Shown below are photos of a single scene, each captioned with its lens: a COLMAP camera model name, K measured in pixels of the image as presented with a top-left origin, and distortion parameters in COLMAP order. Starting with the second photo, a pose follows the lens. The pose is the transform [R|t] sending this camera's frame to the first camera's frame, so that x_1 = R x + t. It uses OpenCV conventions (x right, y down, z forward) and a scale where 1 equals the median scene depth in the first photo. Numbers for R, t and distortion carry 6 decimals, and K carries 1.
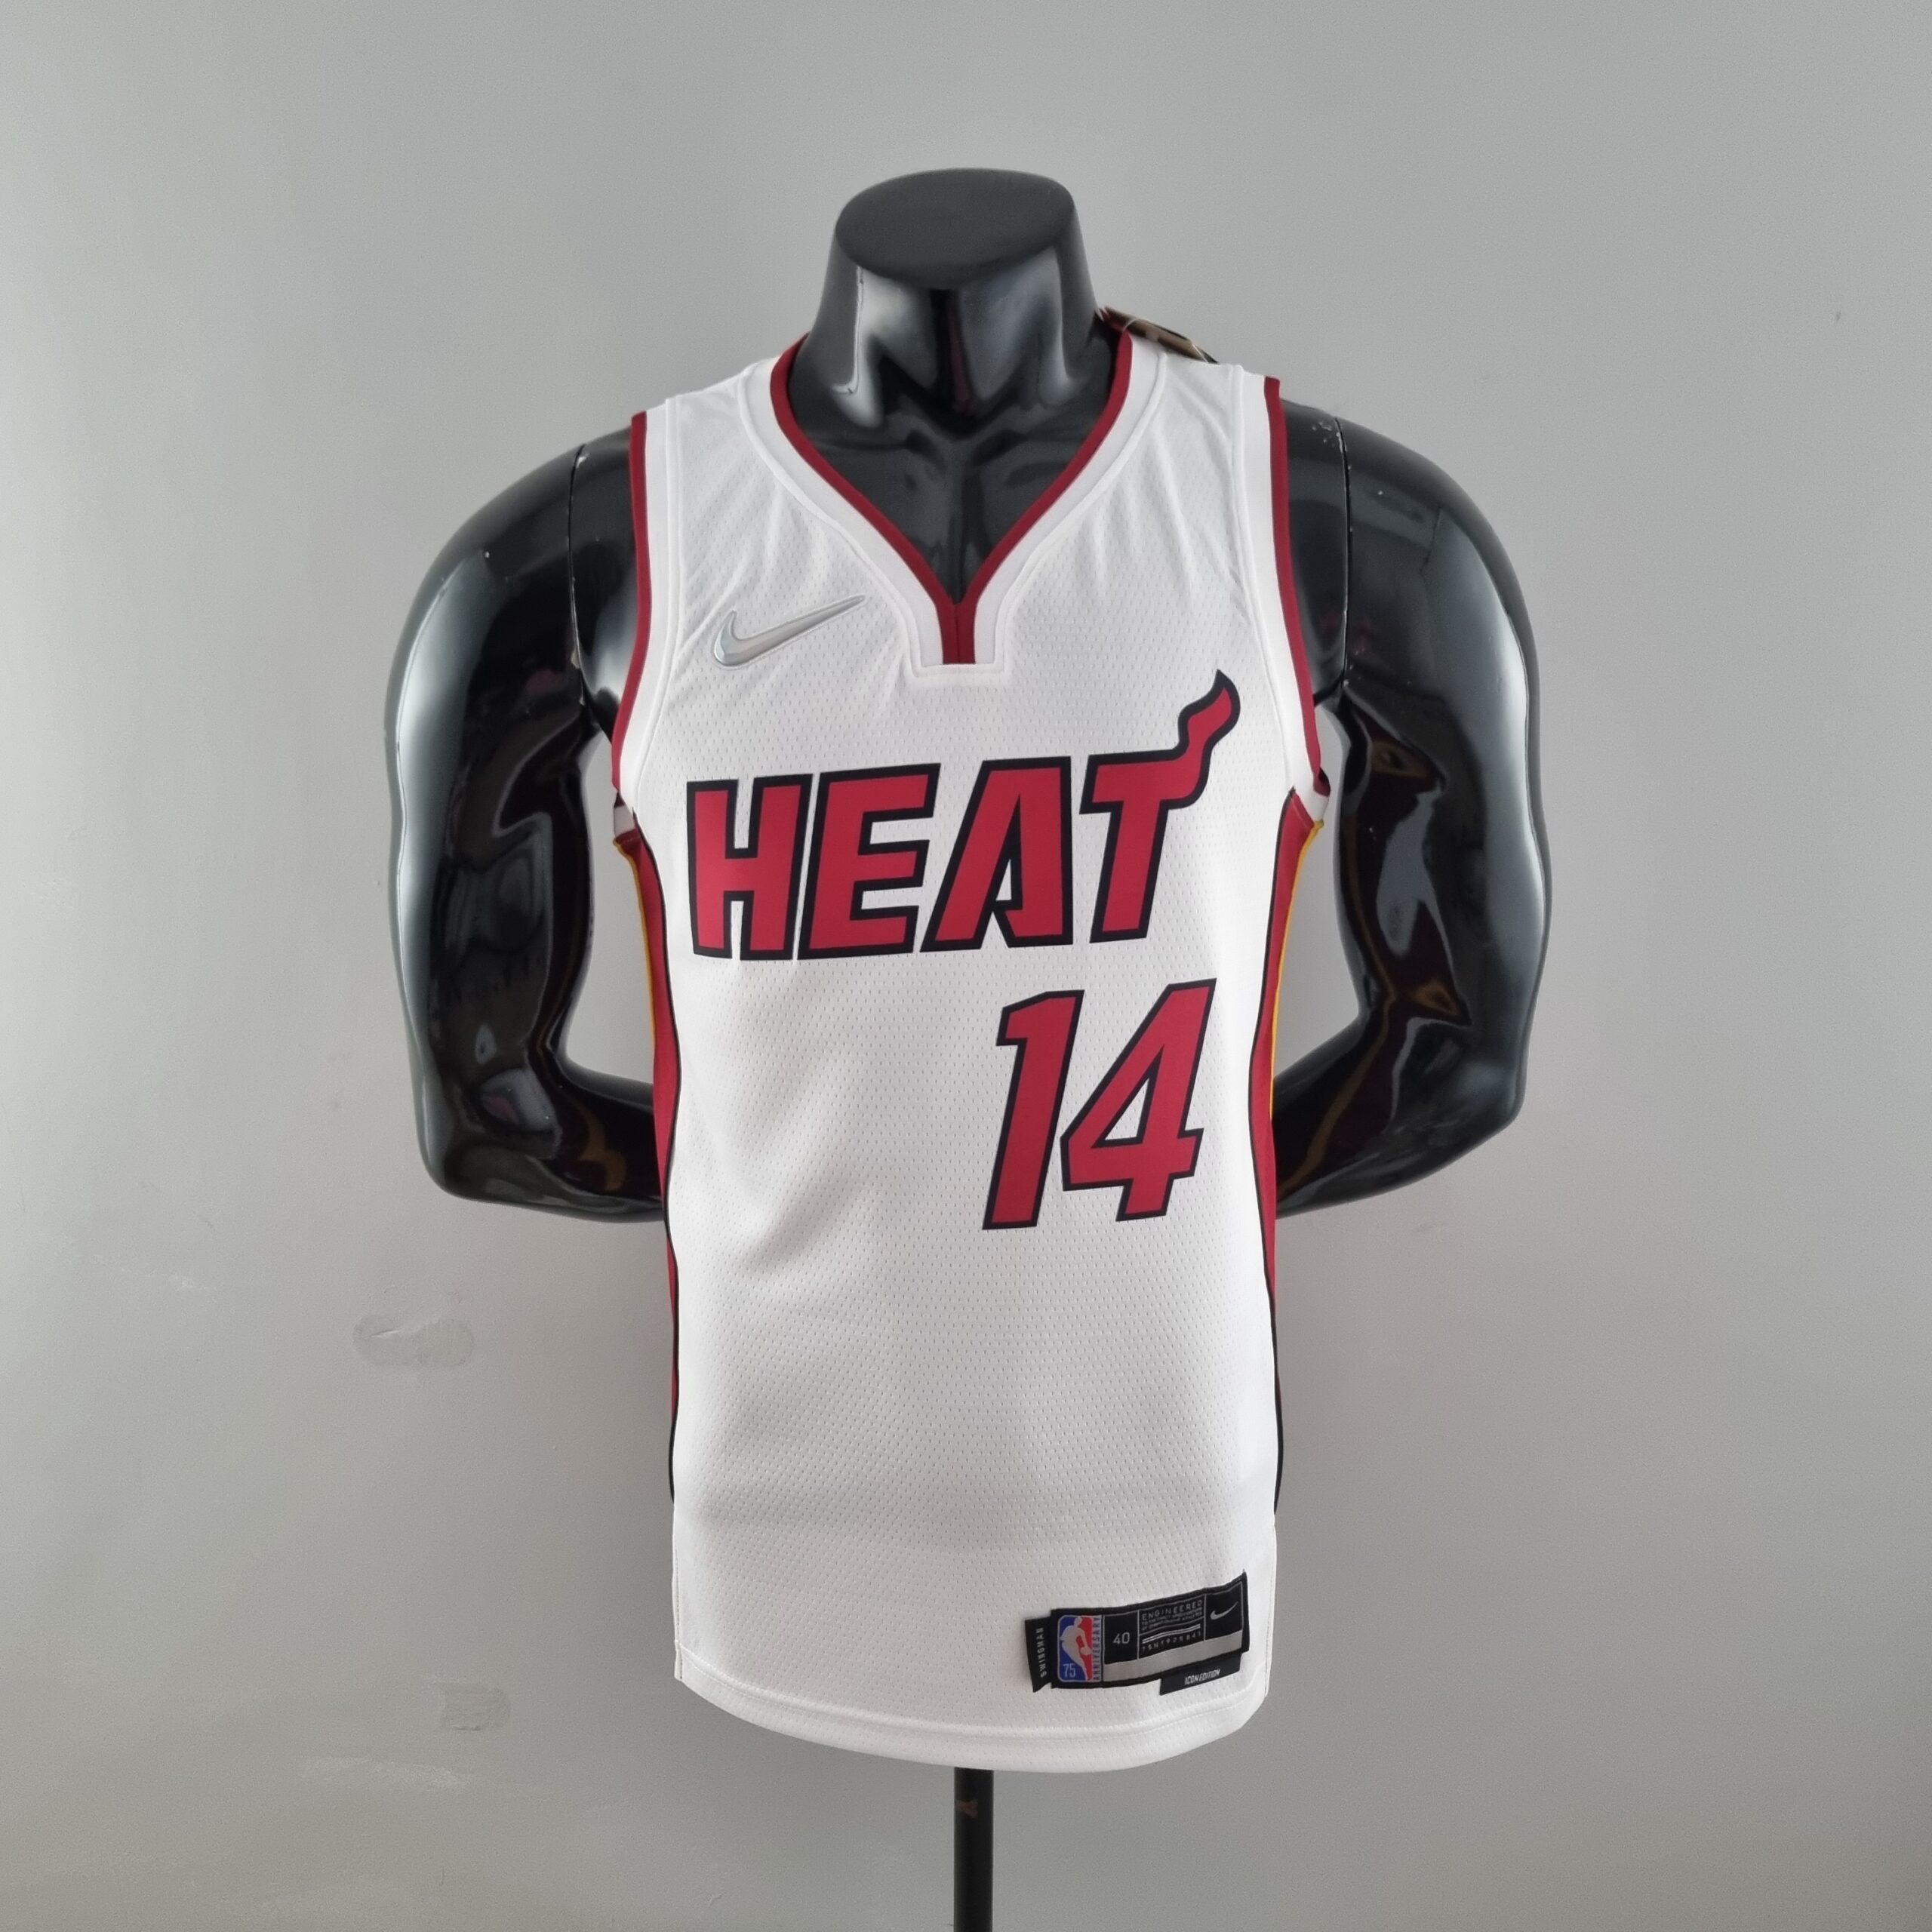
lens RADIAL K [[2020.9, 0, 962.1], [0, 2020.9, 1029.0], [0, 0, 1]] dist [-0.009295, 0.018792]
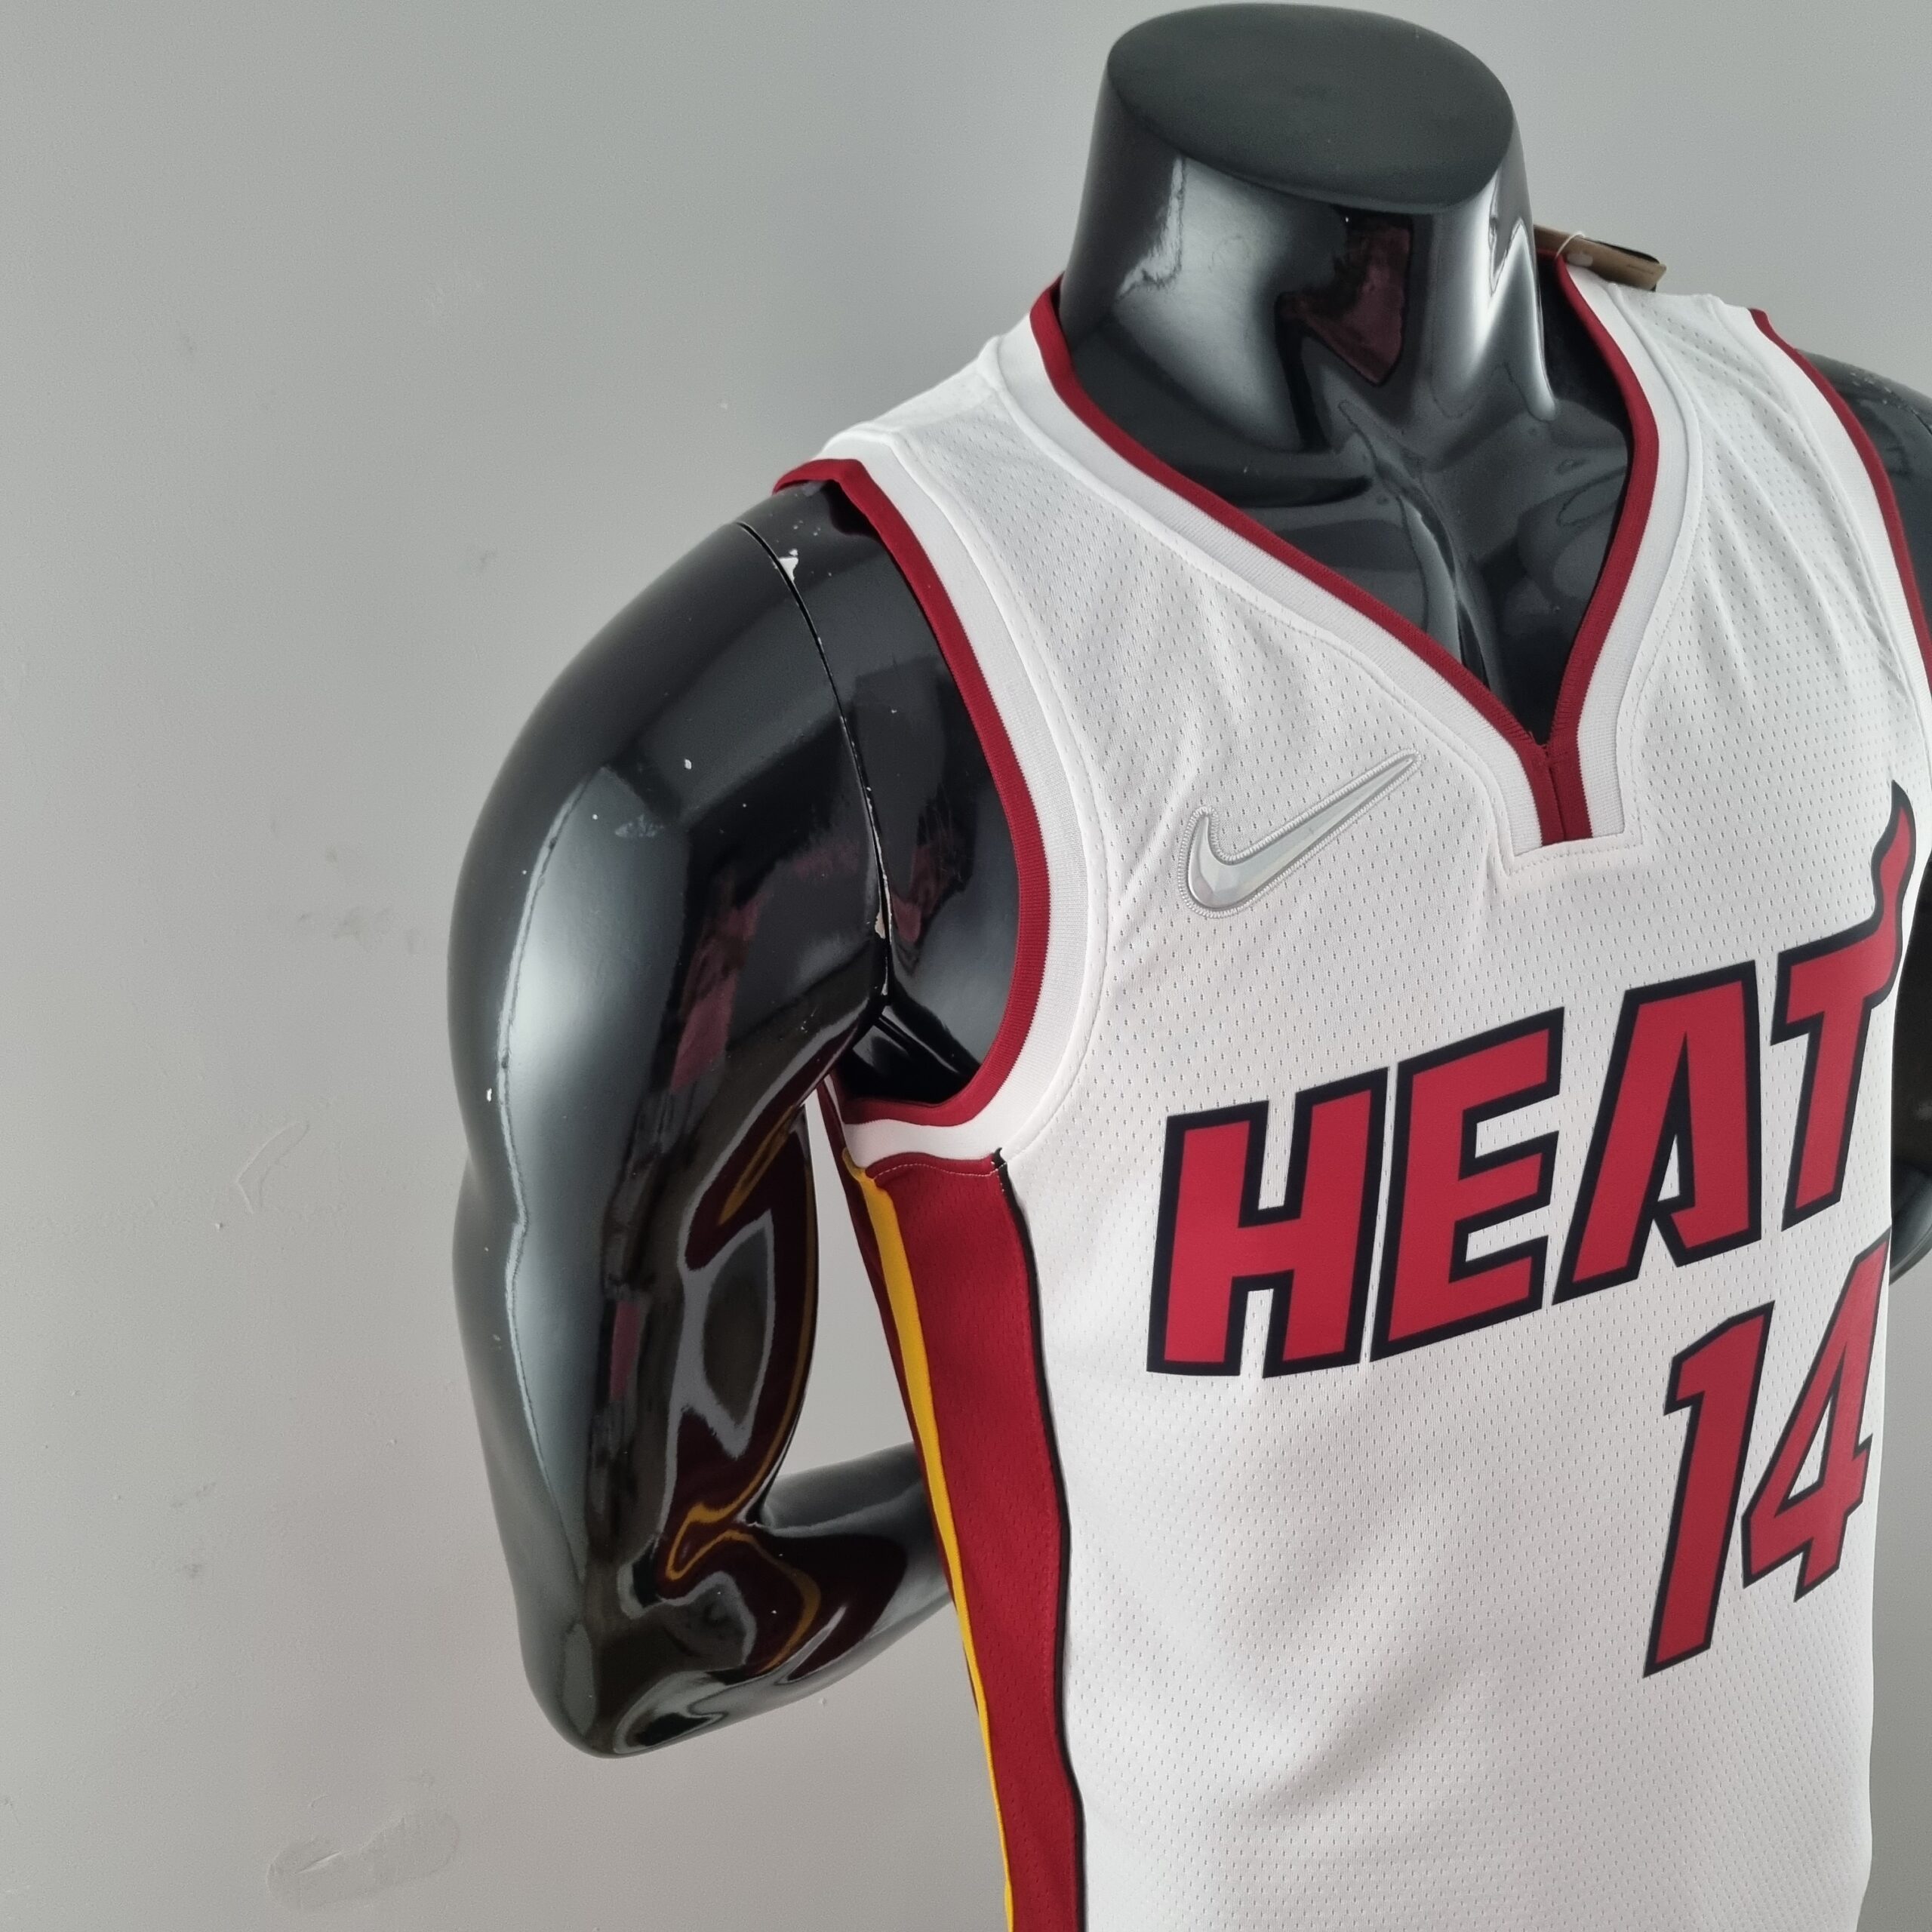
lens RADIAL K [[2020.9, 0, 962.1], [0, 2020.9, 1029.0], [0, 0, 1]] dist [-0.009295, 0.018792]
pose [[0.928426, -0.198654, 0.313945, -0.366956], [0.177648, 0.979549, 0.094471, -0.211886], [-0.326291, -0.031938, 0.944730, 0.476338]]
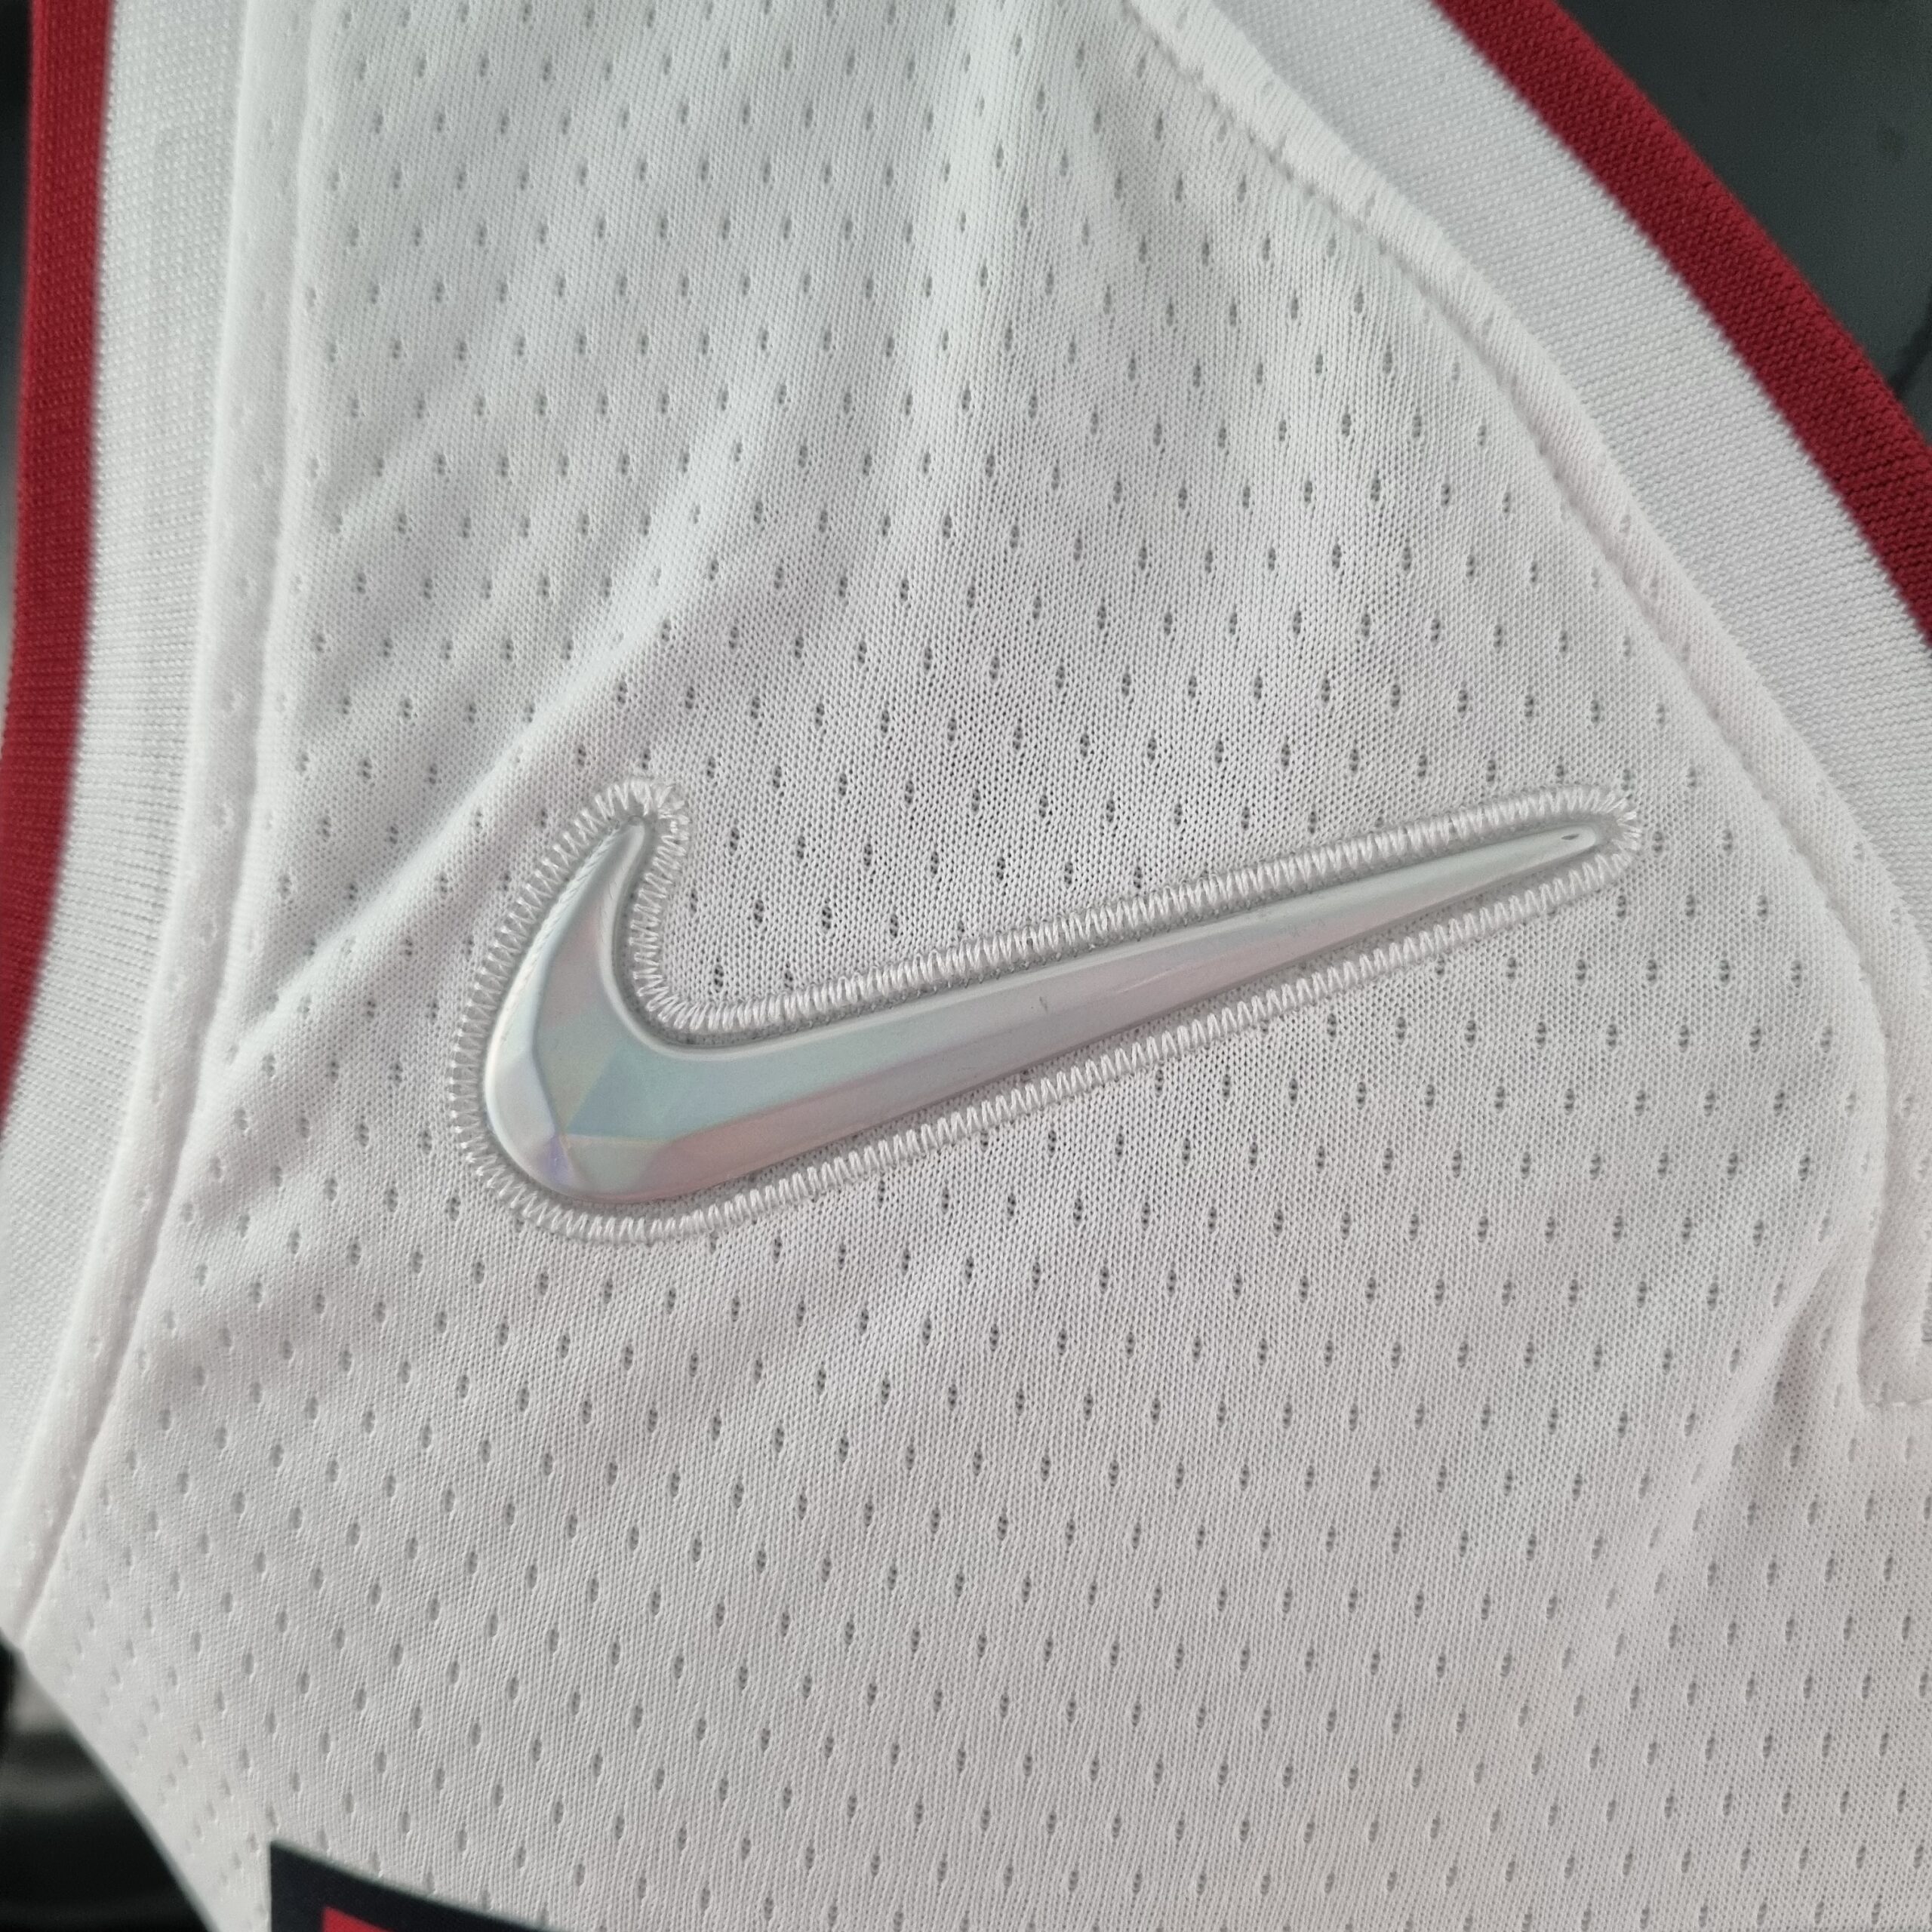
lens RADIAL K [[2020.9, 0, 962.1], [0, 2020.9, 1029.0], [0, 0, 1]] dist [-0.009295, 0.018792]
pose [[0.992530, 0.080894, 0.091321, -0.102176], [-0.094682, 0.982814, 0.158468, -0.214641], [-0.076933, -0.165931, 0.983132, 0.854334]]
